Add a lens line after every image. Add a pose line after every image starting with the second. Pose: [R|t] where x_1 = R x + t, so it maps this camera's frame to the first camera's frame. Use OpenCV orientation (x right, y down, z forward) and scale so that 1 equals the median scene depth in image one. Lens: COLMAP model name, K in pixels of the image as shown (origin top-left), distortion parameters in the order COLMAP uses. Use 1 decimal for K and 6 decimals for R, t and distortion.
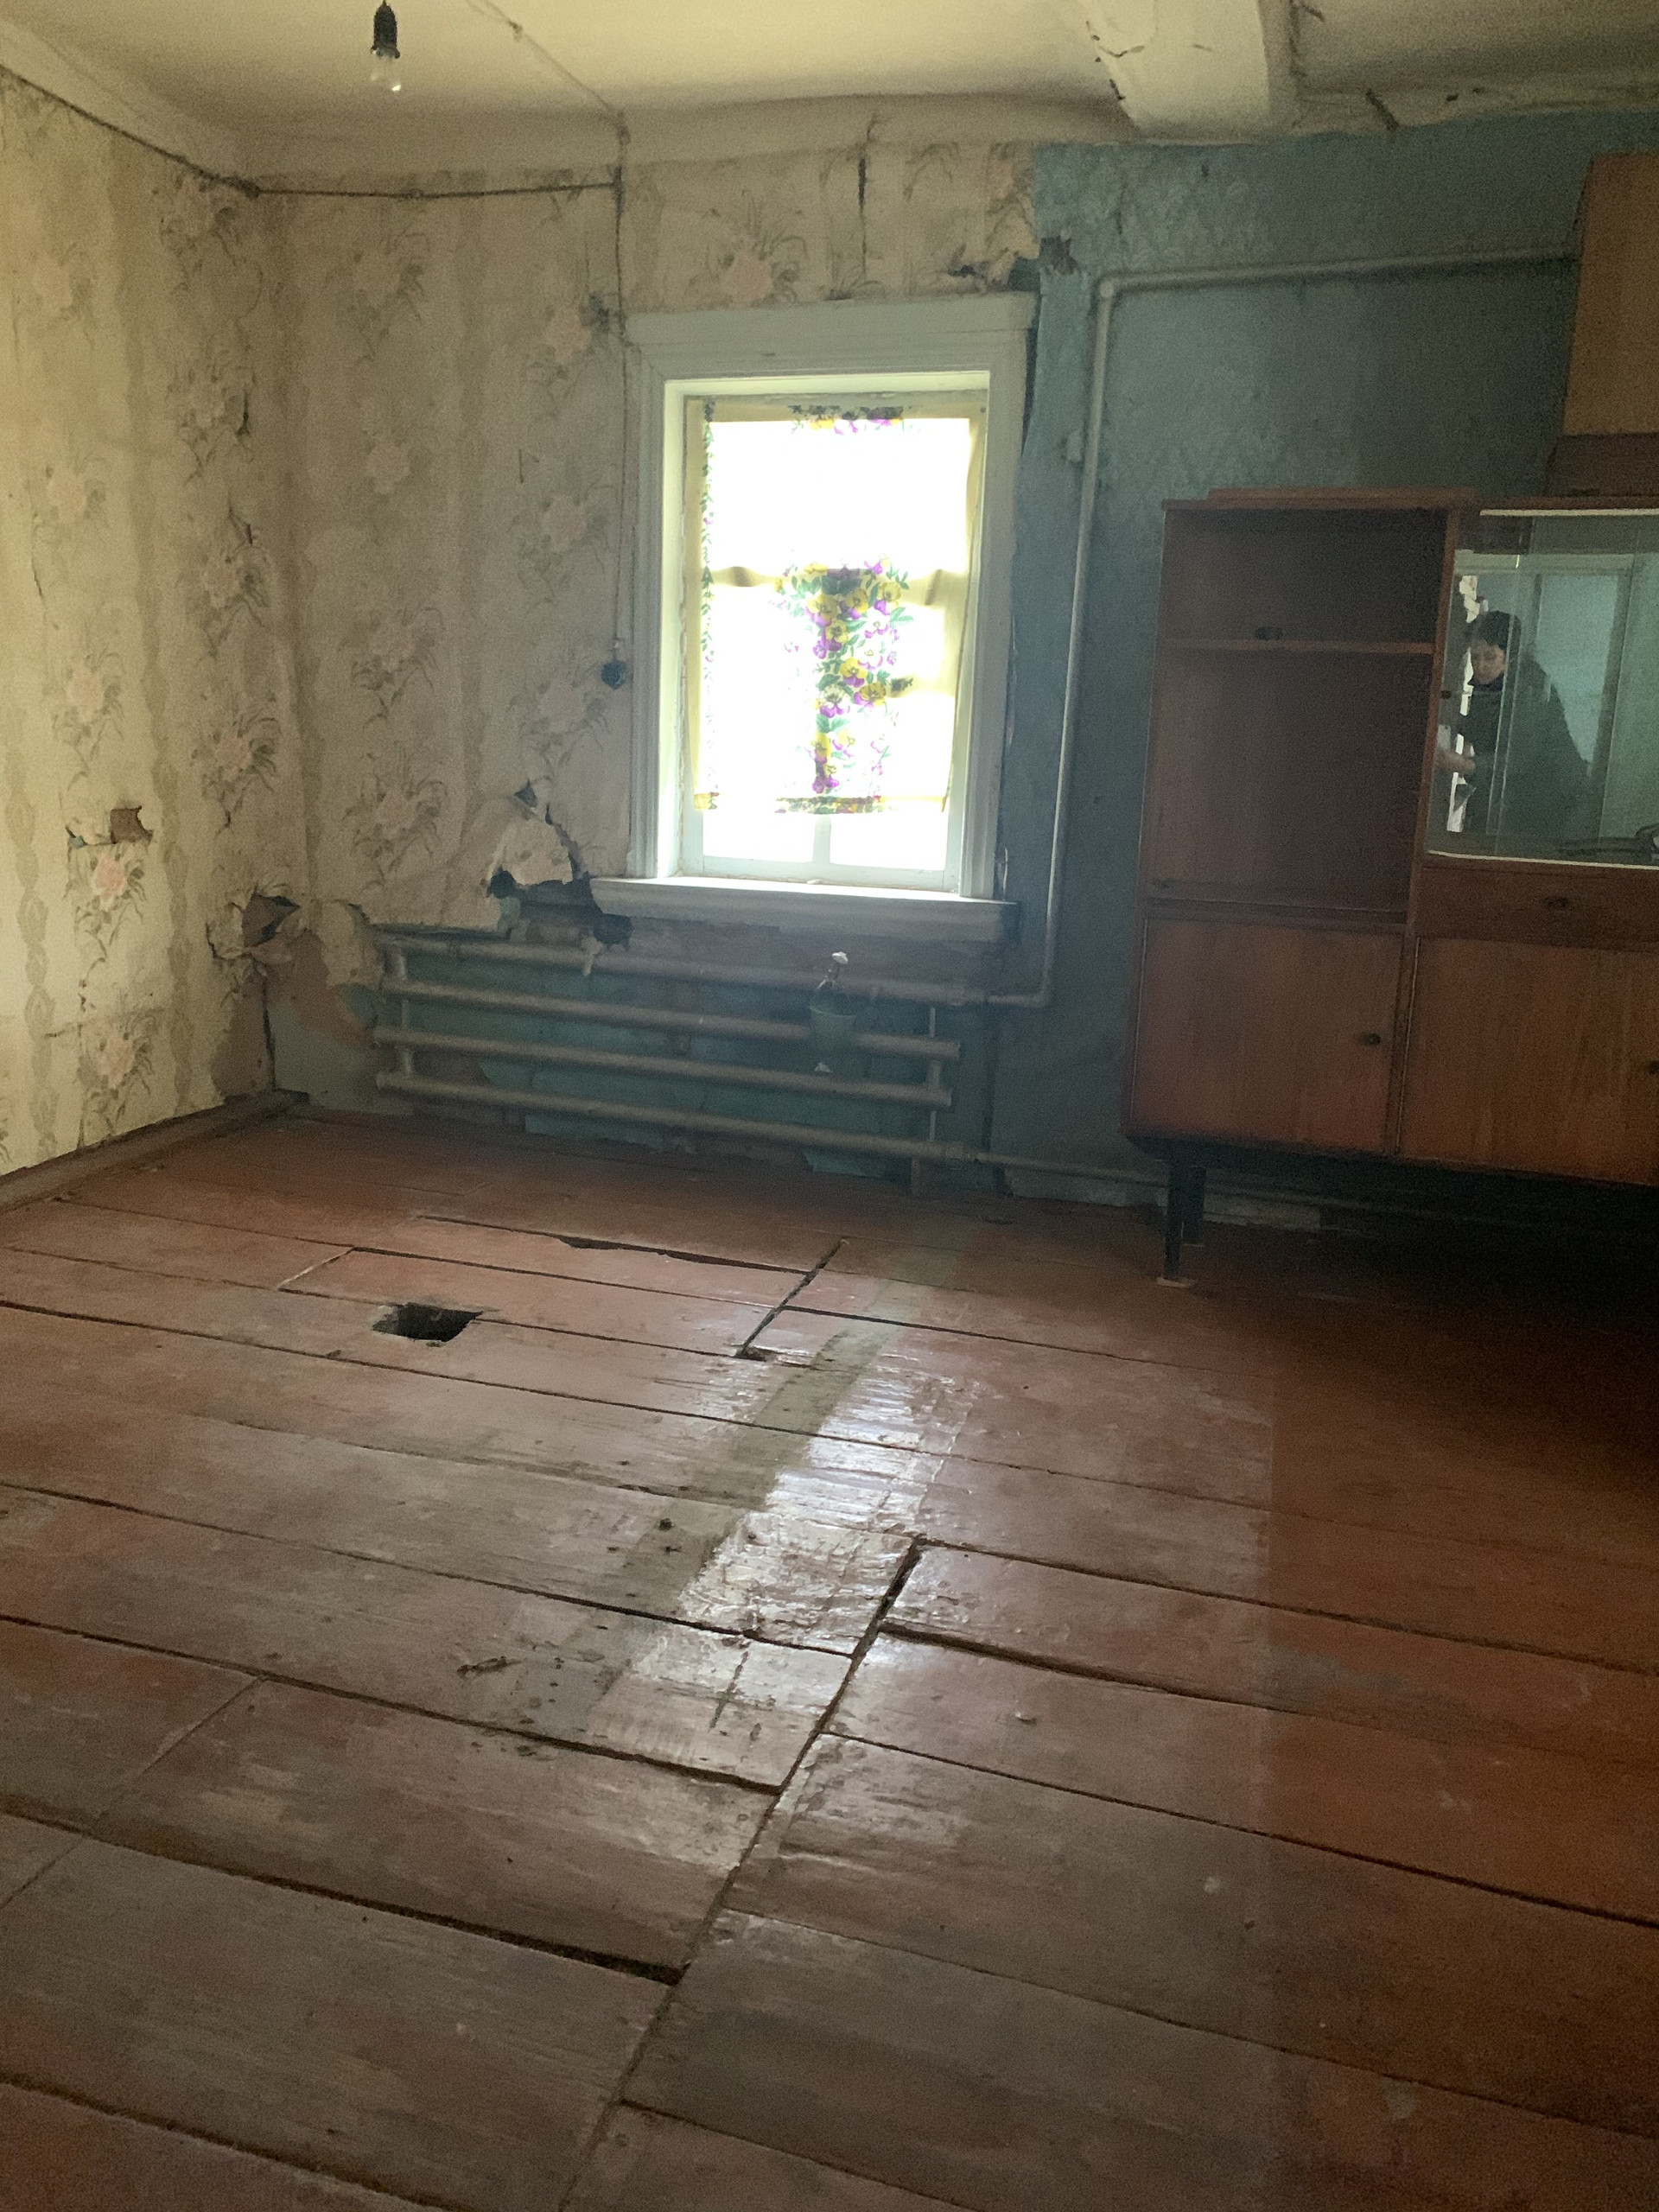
lens RADIAL K [[1717.9, 0, 829.5], [0, 1717.9, 1106.0], [0, 0, 1]] dist [0.007980, 0.007152]
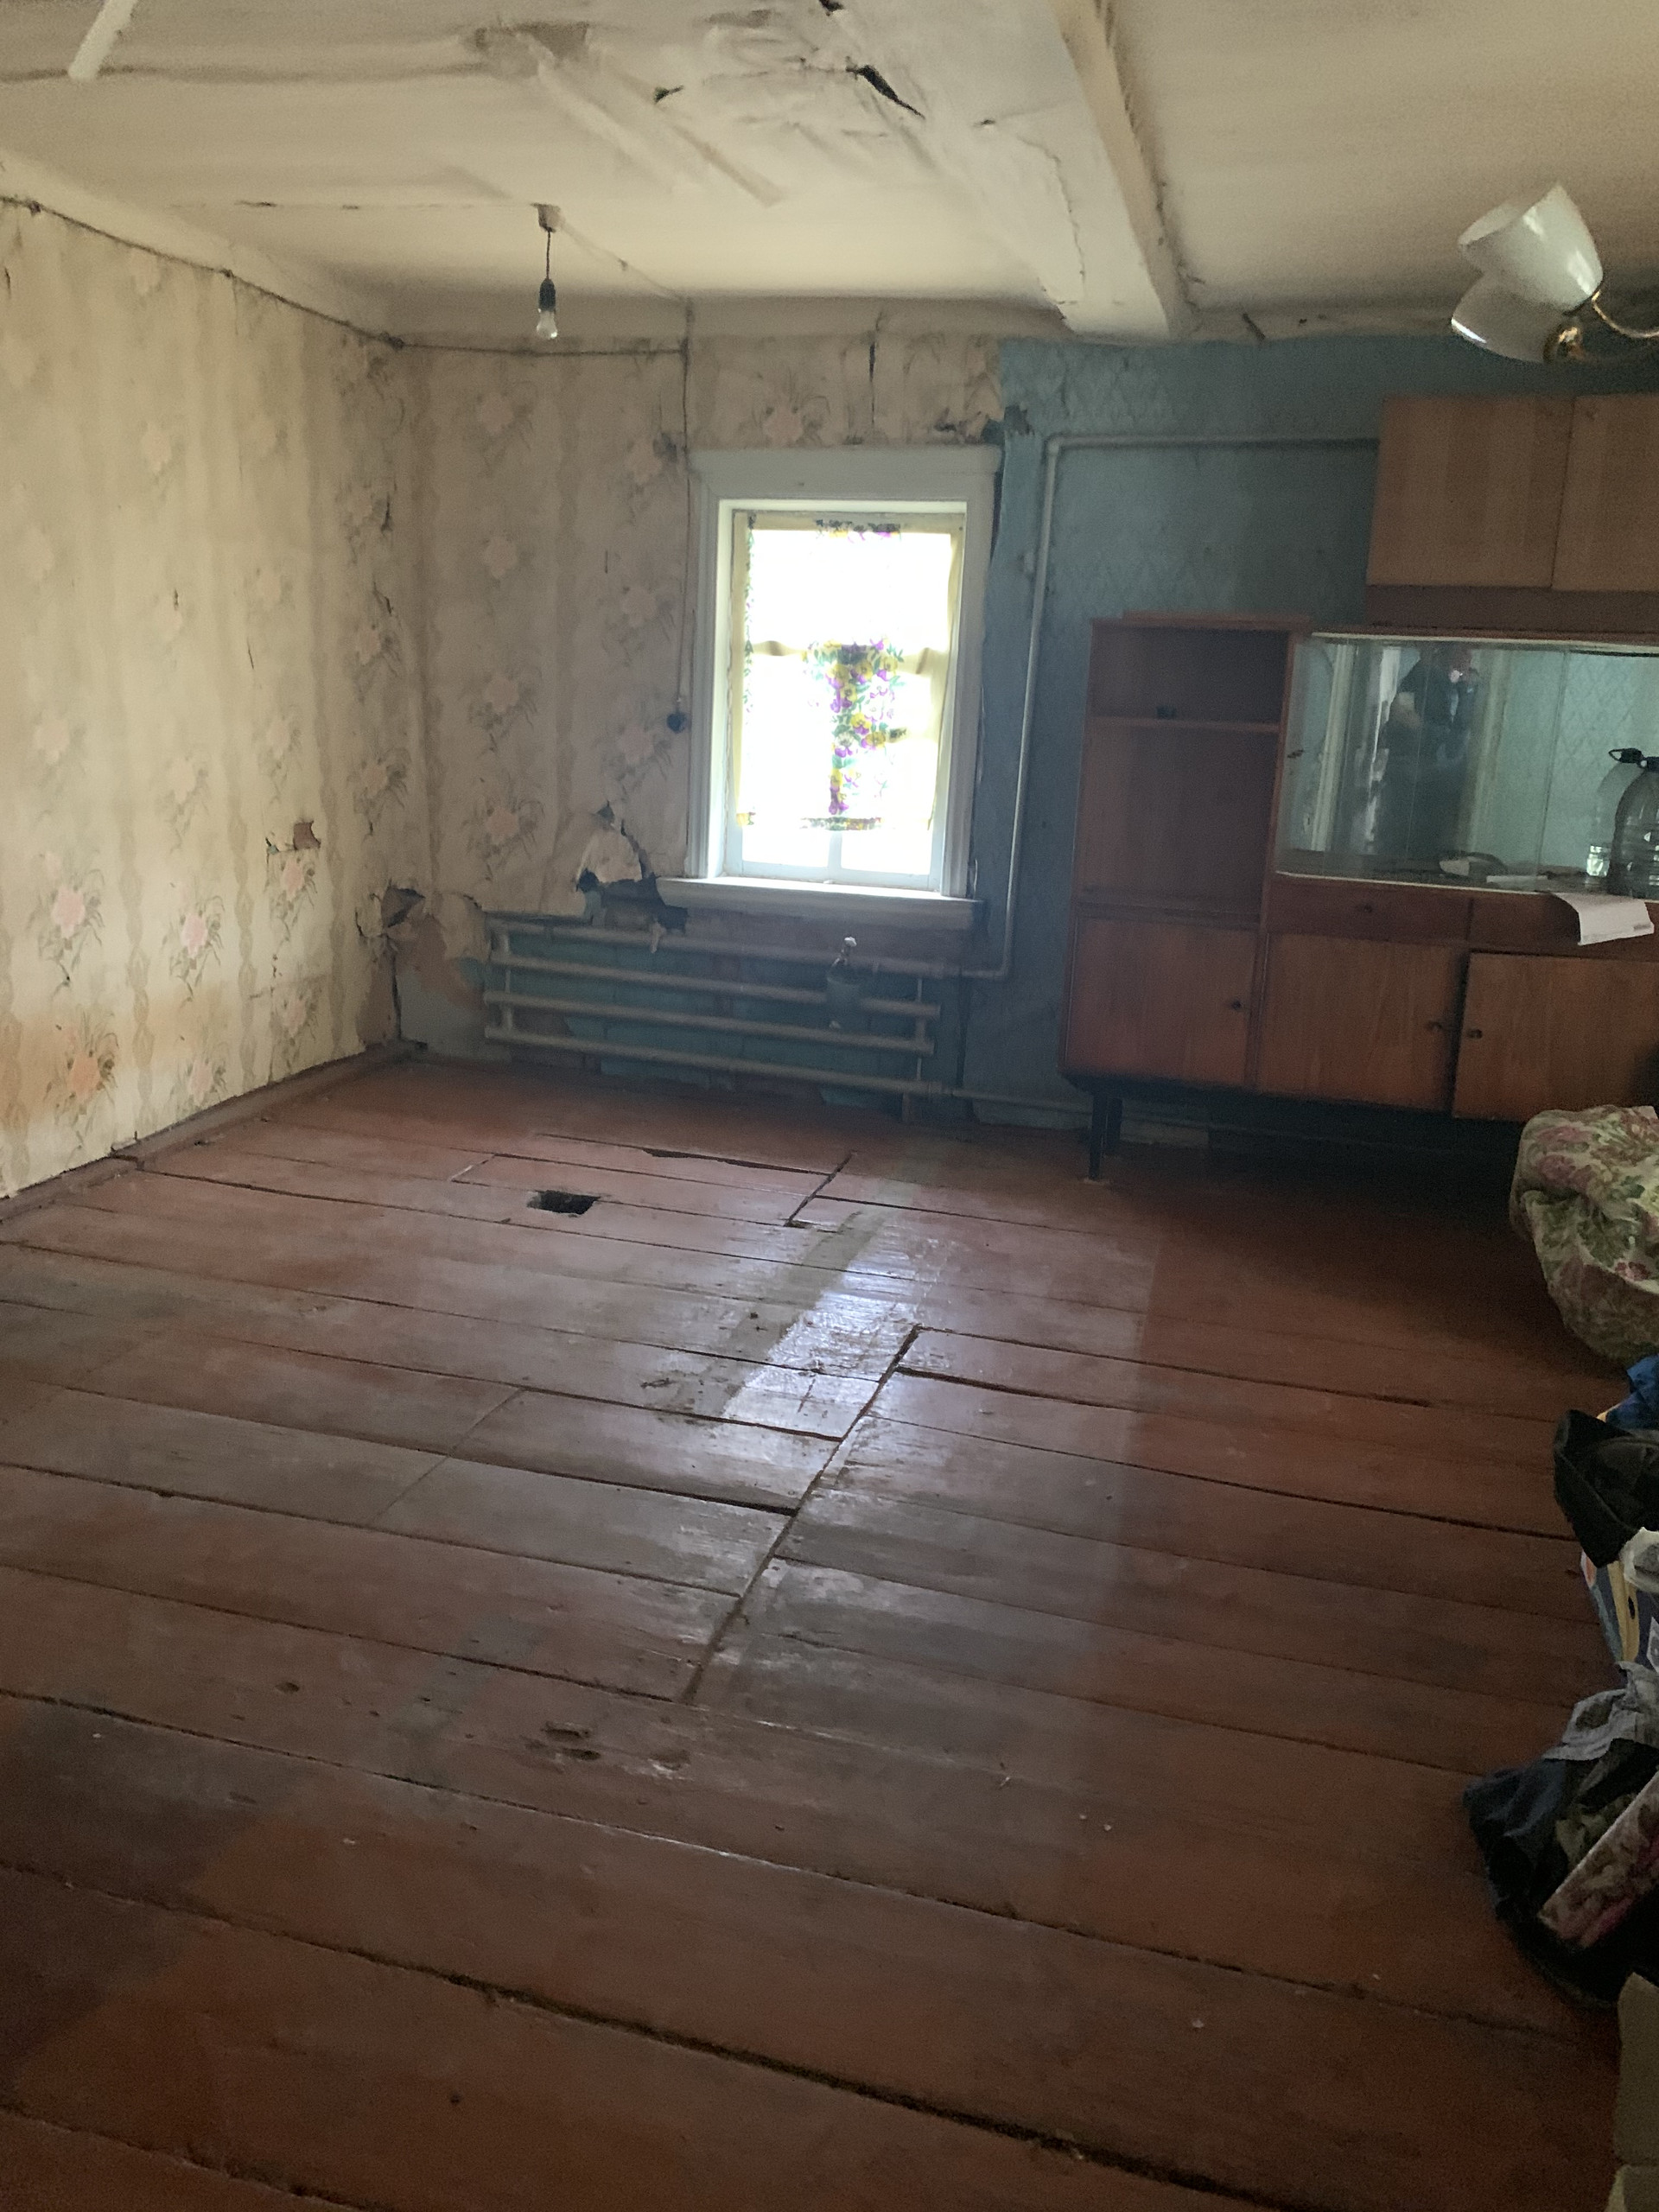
lens RADIAL K [[1717.9, 0, 829.5], [0, 1717.9, 1106.0], [0, 0, 1]] dist [0.007980, 0.007152]
pose [[0.999797, 0.004941, 0.019533, -0.034797], [-0.005340, 0.999778, 0.020390, 0.013506], [-0.019428, -0.020490, 0.999601, -0.323096]]
